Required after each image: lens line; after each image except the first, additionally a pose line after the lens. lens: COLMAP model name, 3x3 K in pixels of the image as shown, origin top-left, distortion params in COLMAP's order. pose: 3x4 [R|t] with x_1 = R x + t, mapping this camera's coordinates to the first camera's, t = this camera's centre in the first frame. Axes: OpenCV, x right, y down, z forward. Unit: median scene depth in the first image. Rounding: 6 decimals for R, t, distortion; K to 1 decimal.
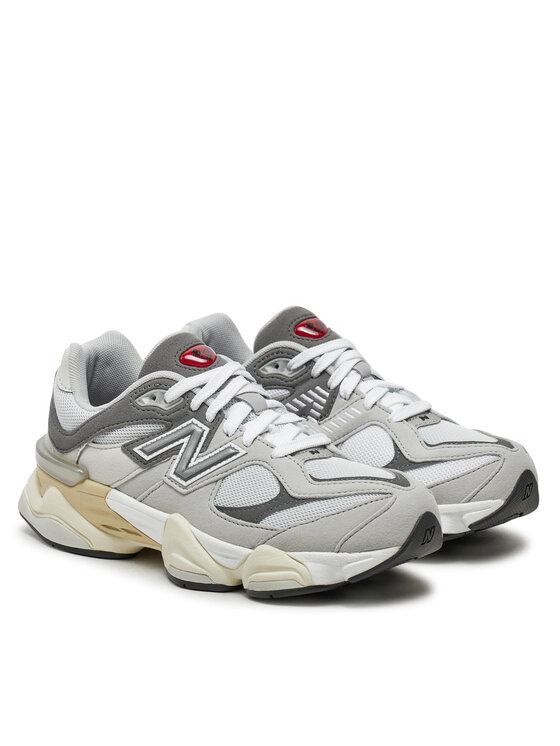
lens RADIAL K [[2194.9, 0, 280.0], [0, 2194.9, 373.0], [0, 0, 1]] dist [-0.013014, -0.129082]
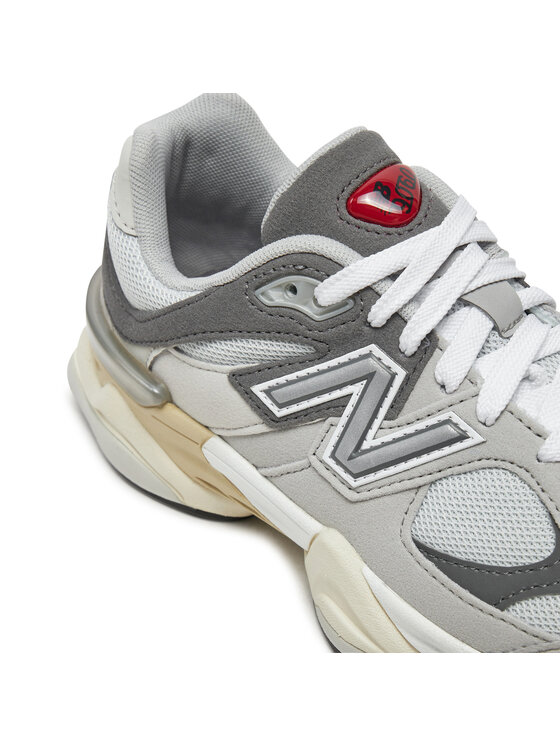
lens RADIAL K [[1122.5, 0, 280.0], [0, 1122.5, 373.0], [0, 0, 1]] dist [-0.019389, -0.015941]
pose [[0.997820, 0.035613, -0.055557, -0.046093], [-0.006755, 0.892579, 0.450841, -0.085854], [0.065645, -0.449483, 0.890874, 0.773276]]
